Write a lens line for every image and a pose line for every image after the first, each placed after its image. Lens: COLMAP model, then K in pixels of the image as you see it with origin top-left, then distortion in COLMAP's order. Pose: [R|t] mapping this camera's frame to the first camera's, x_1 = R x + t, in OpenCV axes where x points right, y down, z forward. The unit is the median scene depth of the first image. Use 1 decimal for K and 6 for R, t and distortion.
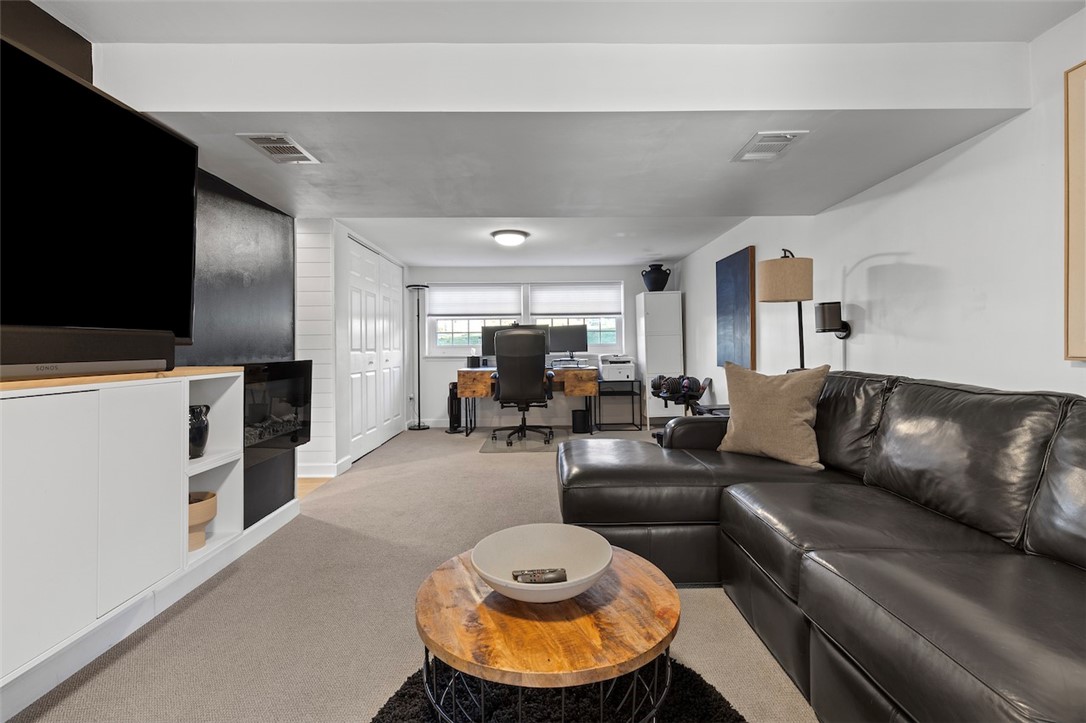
lens RADIAL K [[496.2, 0, 540.1], [0, 496.2, 336.1], [0, 0, 1]] dist [0.005884, 0.001012]
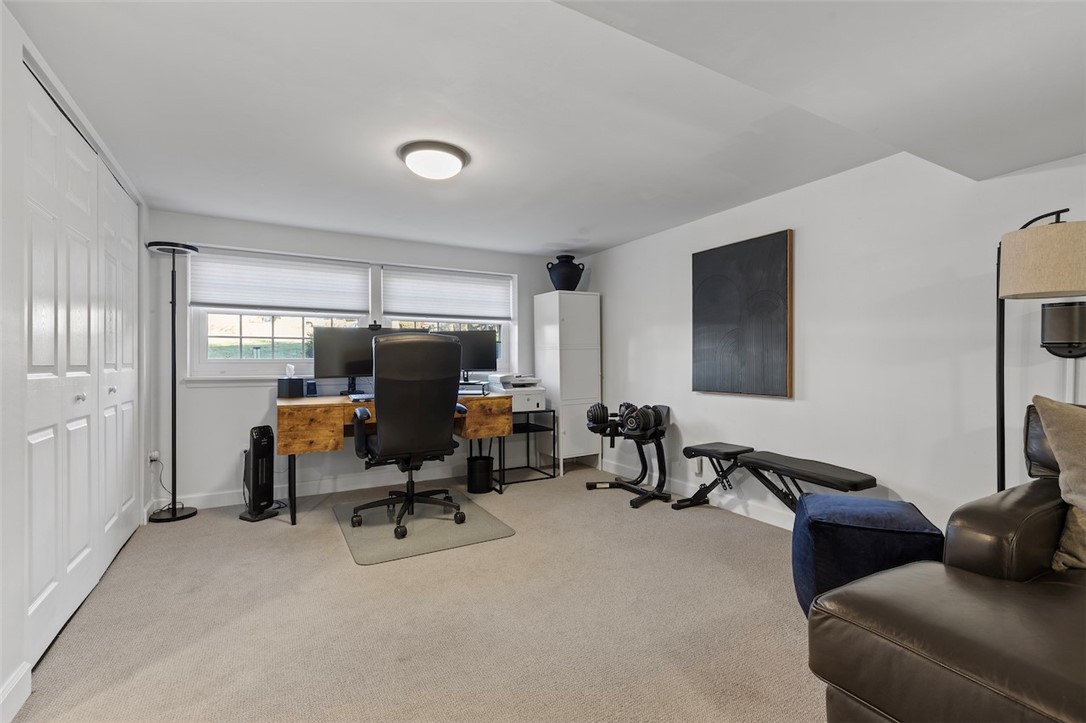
lens RADIAL K [[496.2, 0, 546.7], [0, 496.2, 362.3], [0, 0, 1]] dist [0.005884, 0.001012]
pose [[0.869669, 0.007960, 0.493571, -0.168267], [-0.017947, 0.999719, 0.015500, 0.007547], [-0.493309, -0.022338, 0.869567, 0.358437]]
